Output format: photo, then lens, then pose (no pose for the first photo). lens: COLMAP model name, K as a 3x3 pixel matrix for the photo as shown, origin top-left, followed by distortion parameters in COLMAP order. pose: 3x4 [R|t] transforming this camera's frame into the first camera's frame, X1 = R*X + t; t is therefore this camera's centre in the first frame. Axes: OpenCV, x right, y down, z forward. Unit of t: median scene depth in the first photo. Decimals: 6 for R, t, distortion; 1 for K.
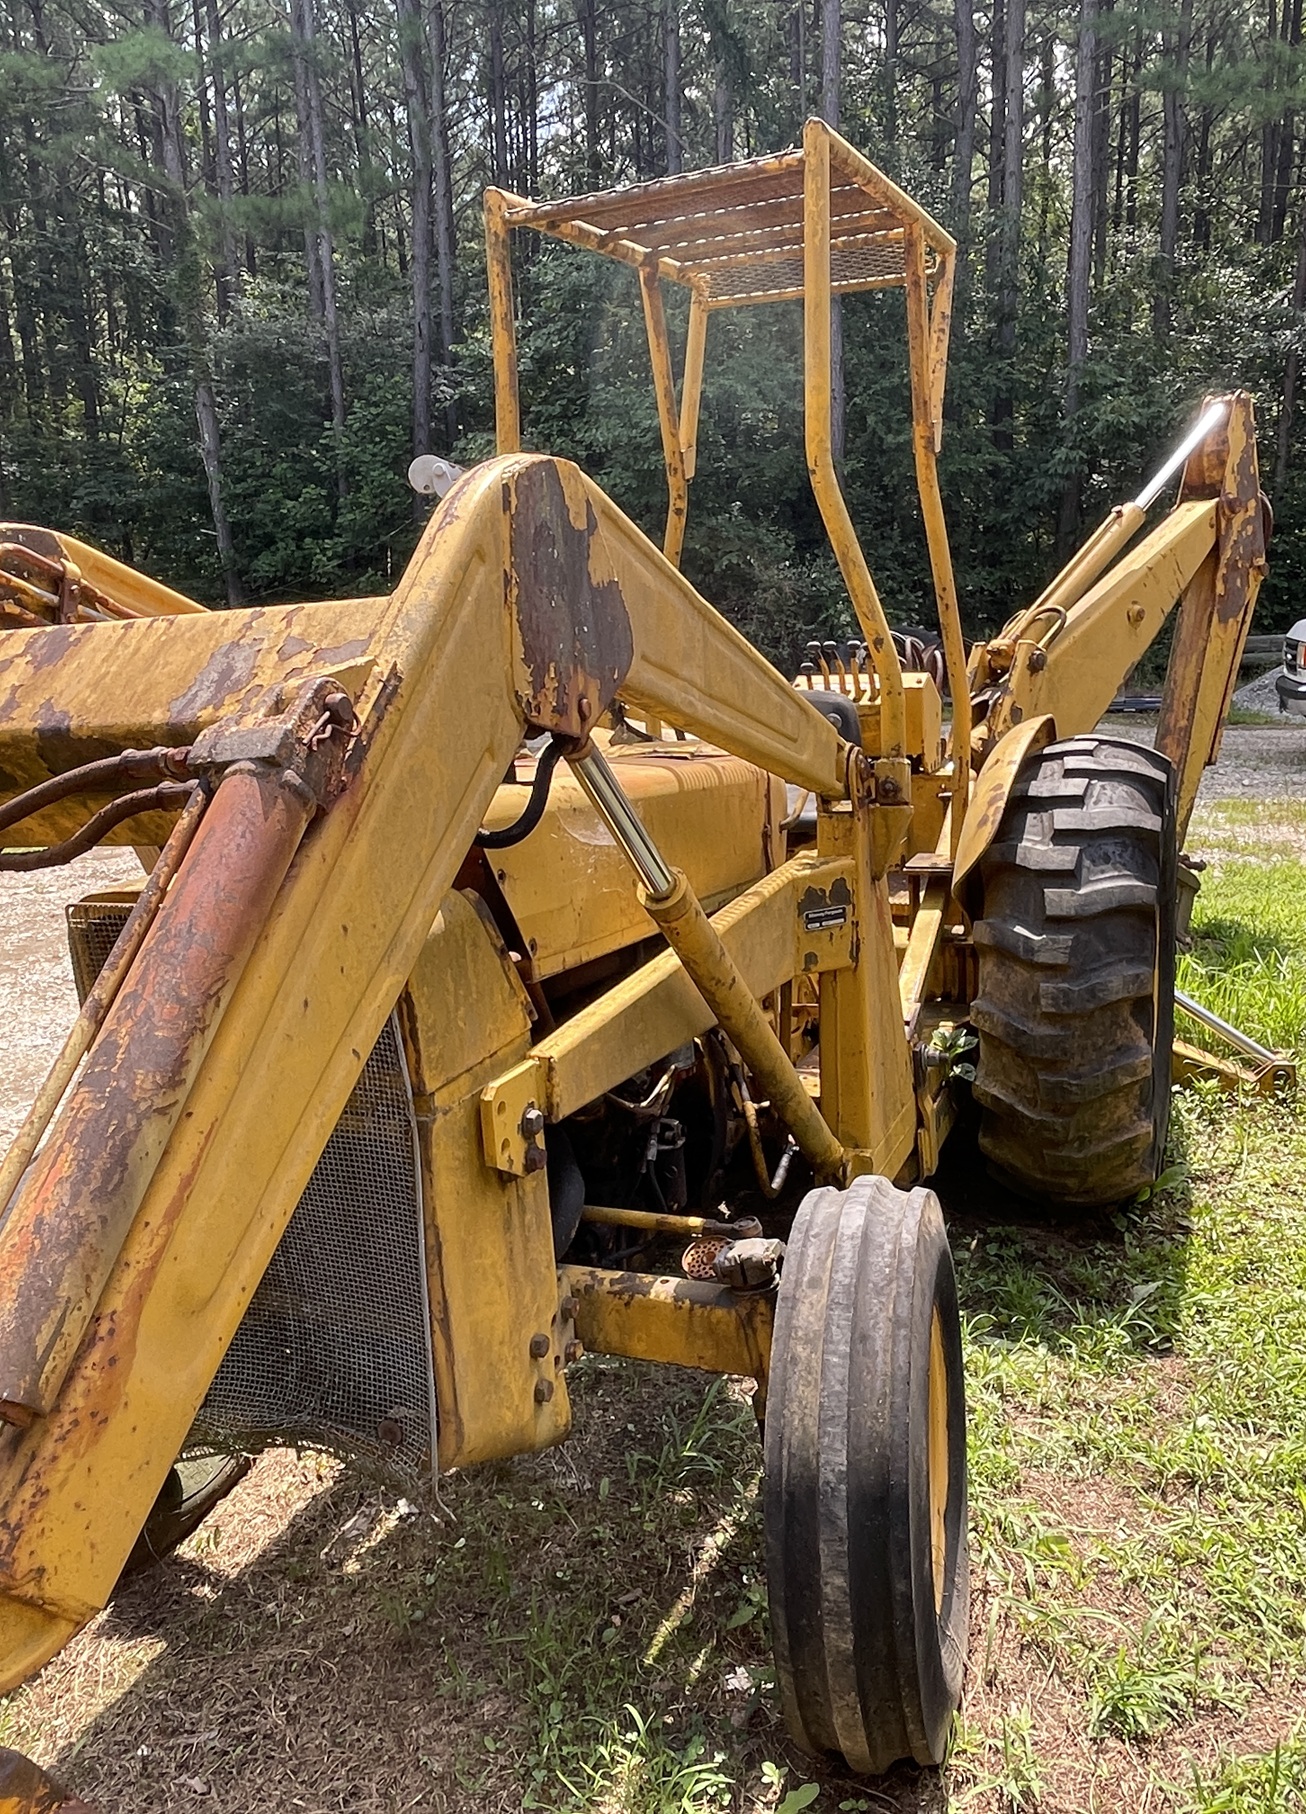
lens RADIAL K [[1410.1, 0, 653.0], [0, 1410.1, 907.0], [0, 0, 1]] dist [0.053647, -0.150179]
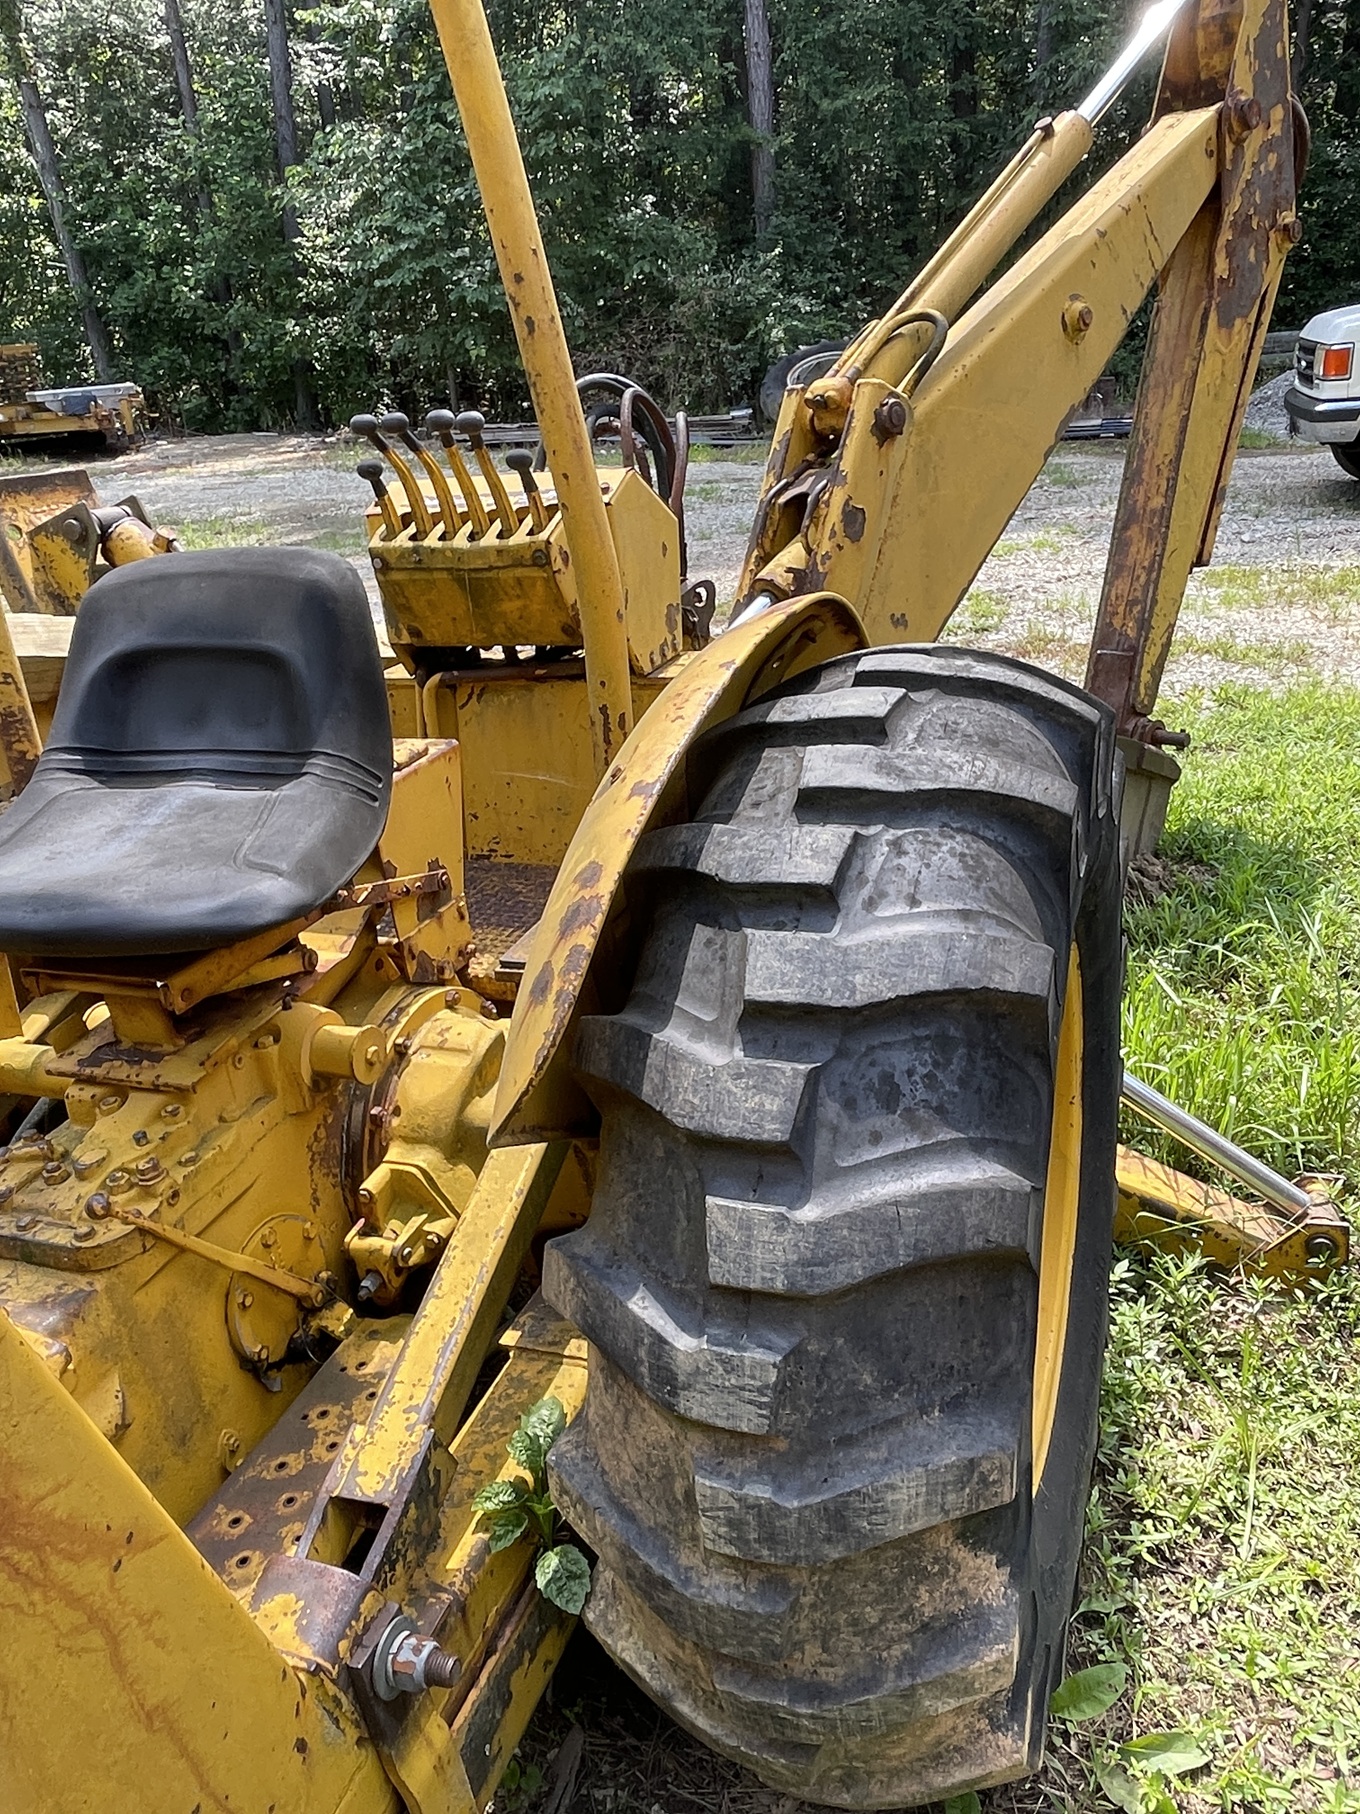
lens RADIAL K [[1390.1, 0, 680.0], [0, 1390.1, 907.0], [0, 0, 1]] dist [0.007210, -0.030953]
pose [[0.998510, -0.052610, 0.014462, 0.150964], [0.049013, 0.981346, 0.185898, -0.080526], [-0.023972, -0.184912, 0.982463, 0.383989]]
